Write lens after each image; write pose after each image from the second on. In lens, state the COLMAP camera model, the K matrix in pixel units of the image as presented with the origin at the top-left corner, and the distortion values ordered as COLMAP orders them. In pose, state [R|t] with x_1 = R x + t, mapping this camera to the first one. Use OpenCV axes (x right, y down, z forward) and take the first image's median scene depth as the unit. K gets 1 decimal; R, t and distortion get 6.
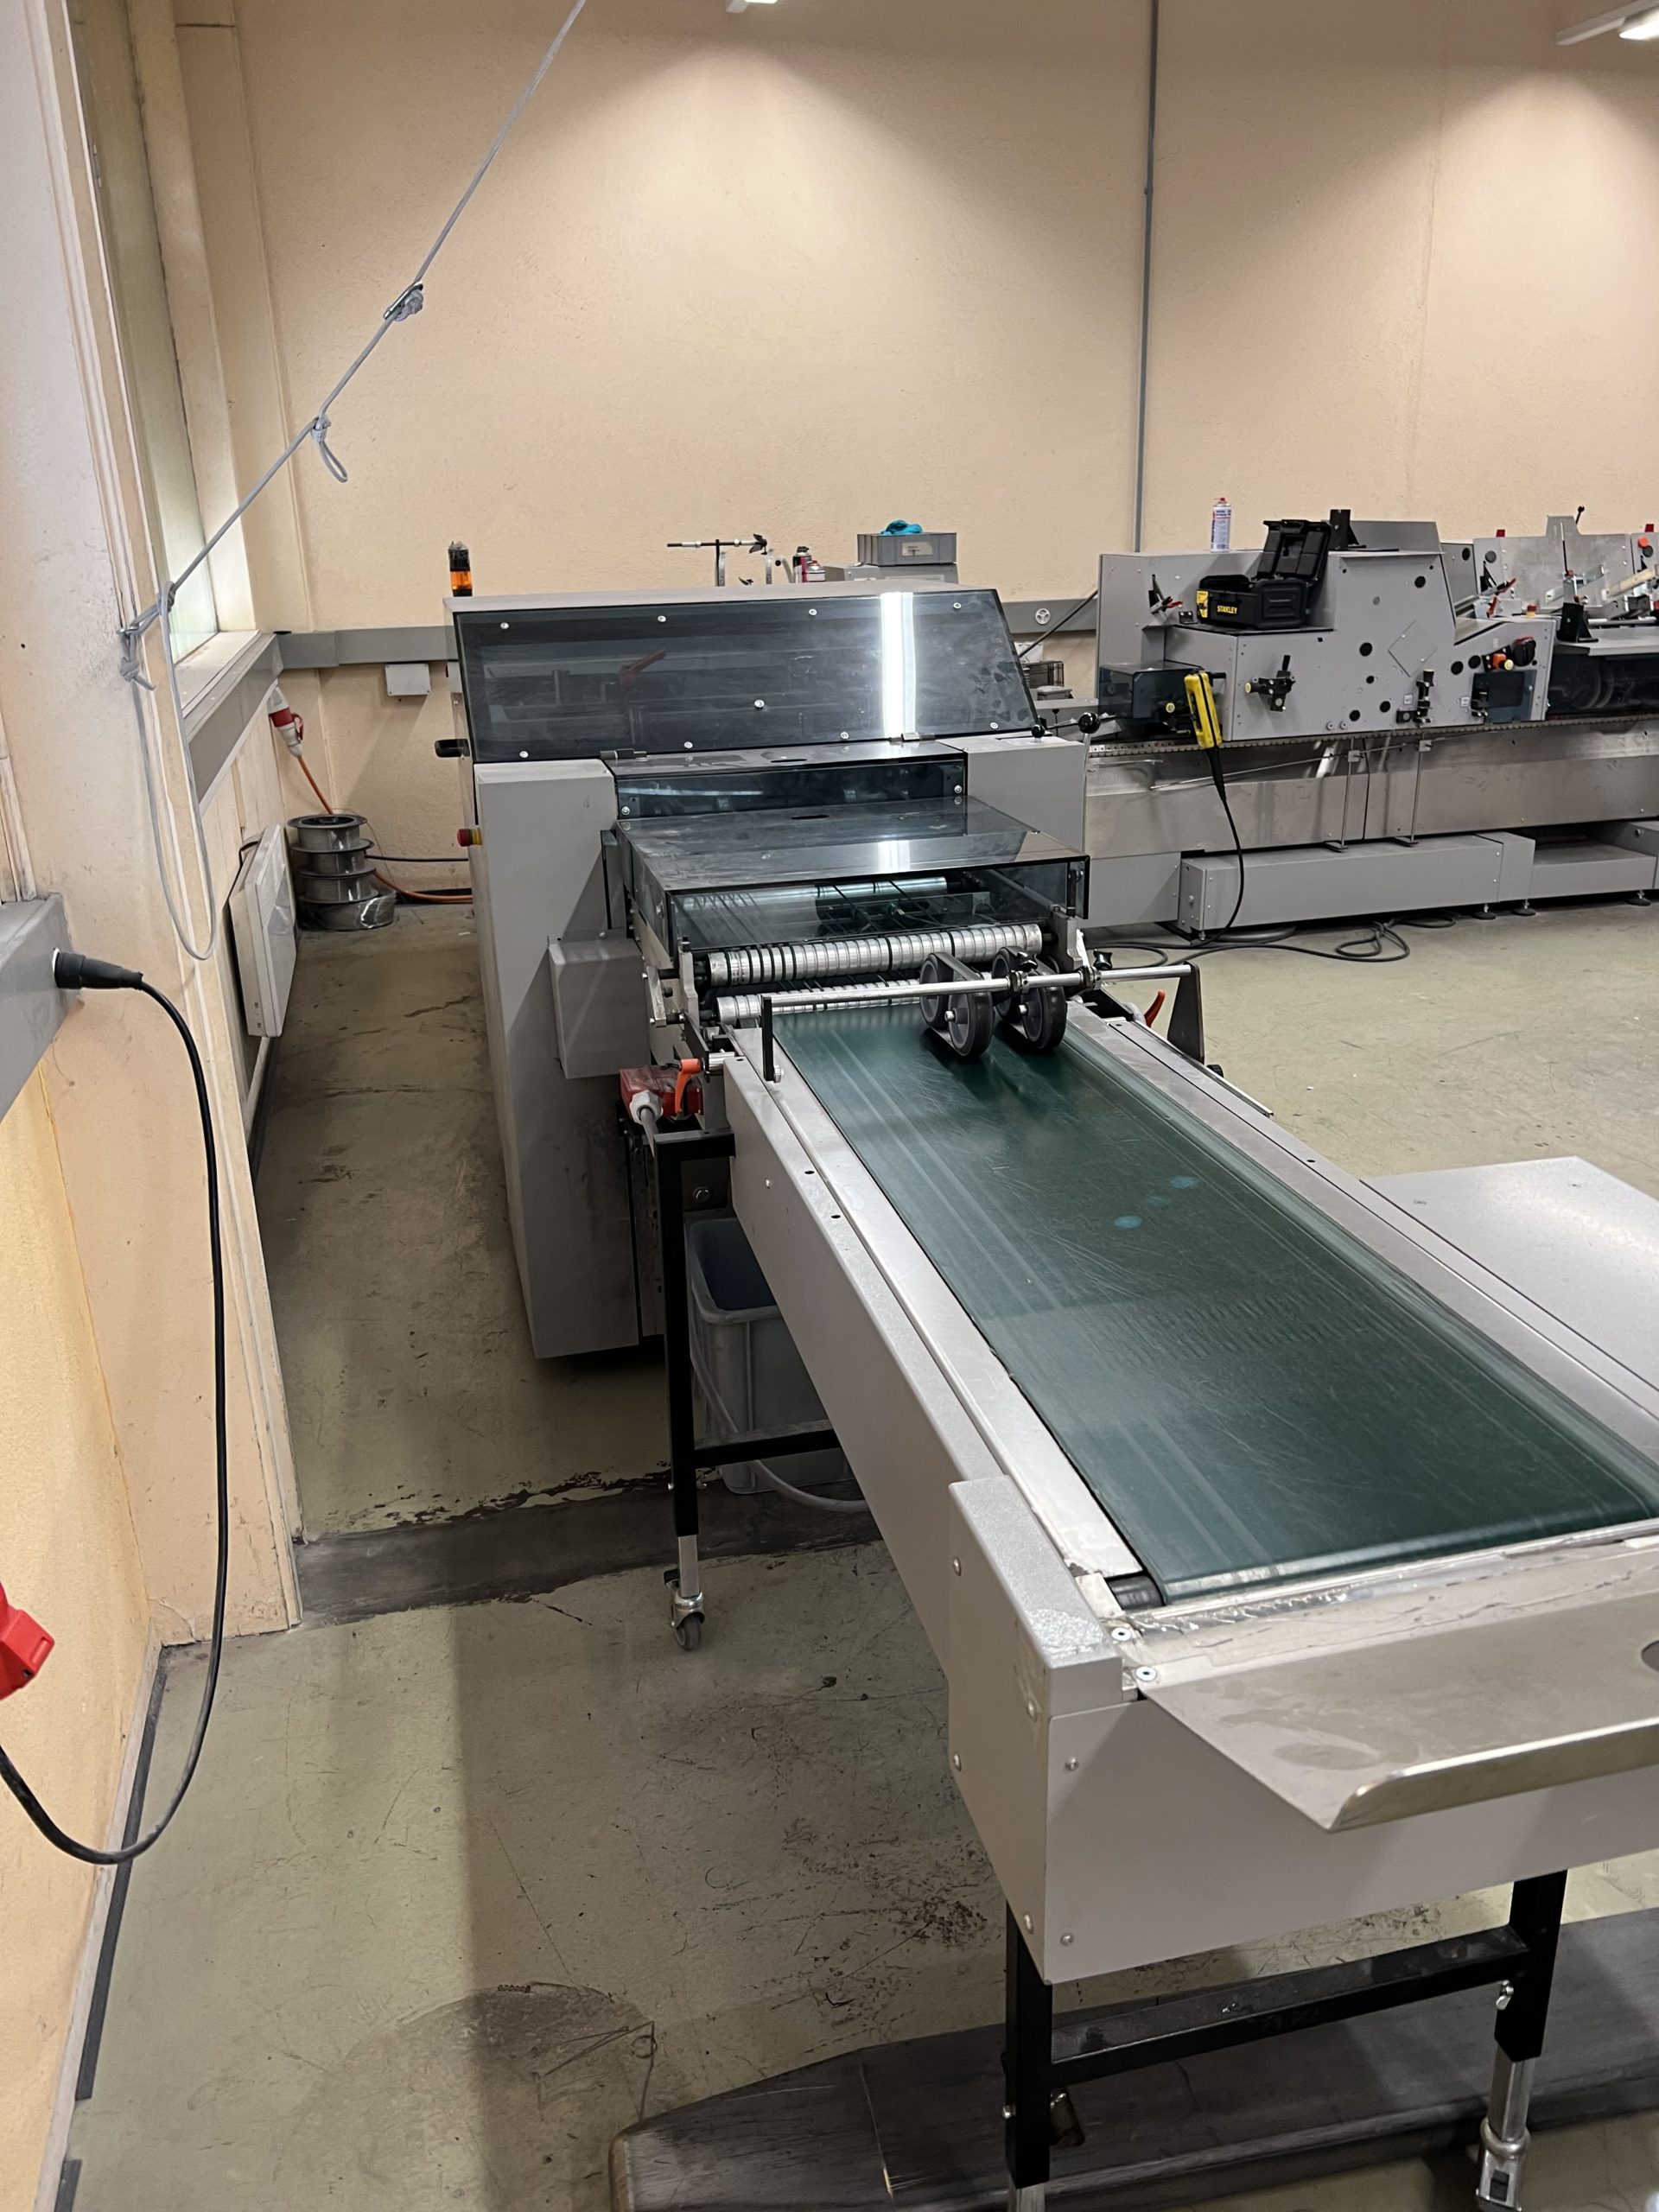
lens RADIAL K [[1683.7, 0, 834.8], [0, 1683.7, 1113.6], [0, 0, 1]] dist [-0.014305, -0.022875]
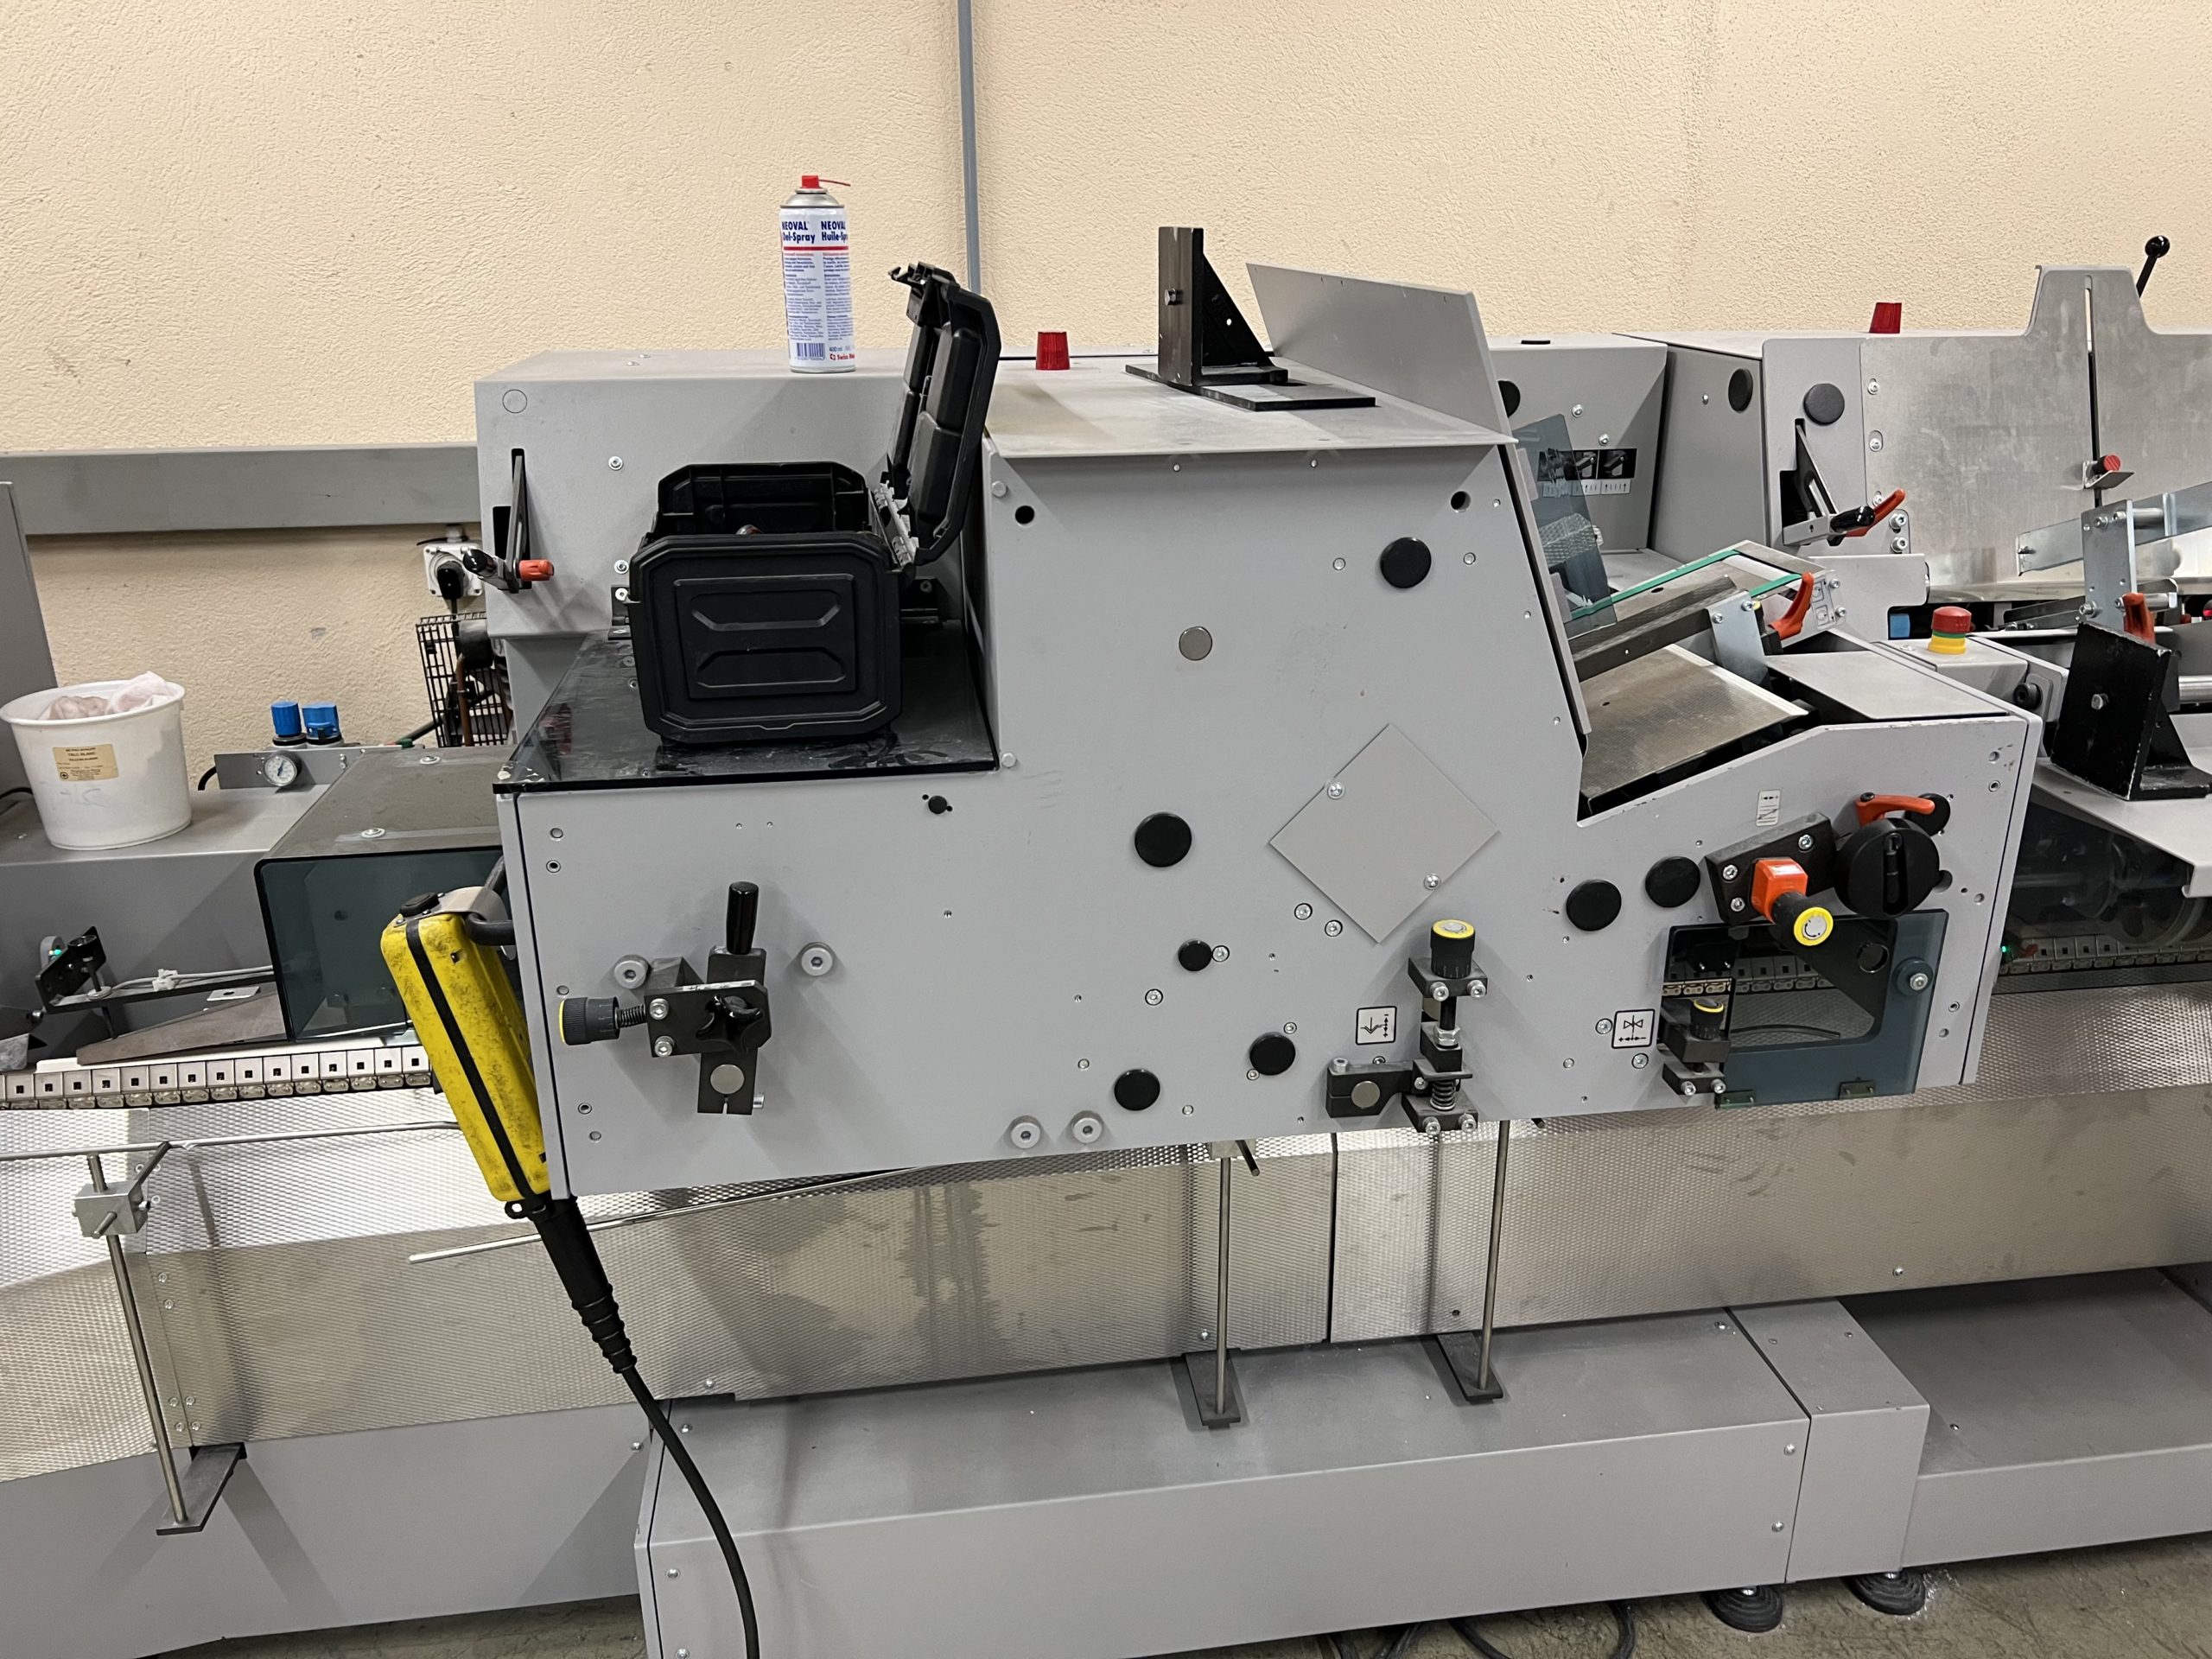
lens RADIAL K [[1683.7, 0, 1100.1], [0, 1683.7, 823.3], [0, 0, 1]] dist [-0.014305, -0.022875]
pose [[0.992863, 0.054632, -0.106011, 0.322557], [-0.055082, 0.998481, -0.001320, -0.270228], [0.105778, 0.007150, 0.994364, 0.747128]]
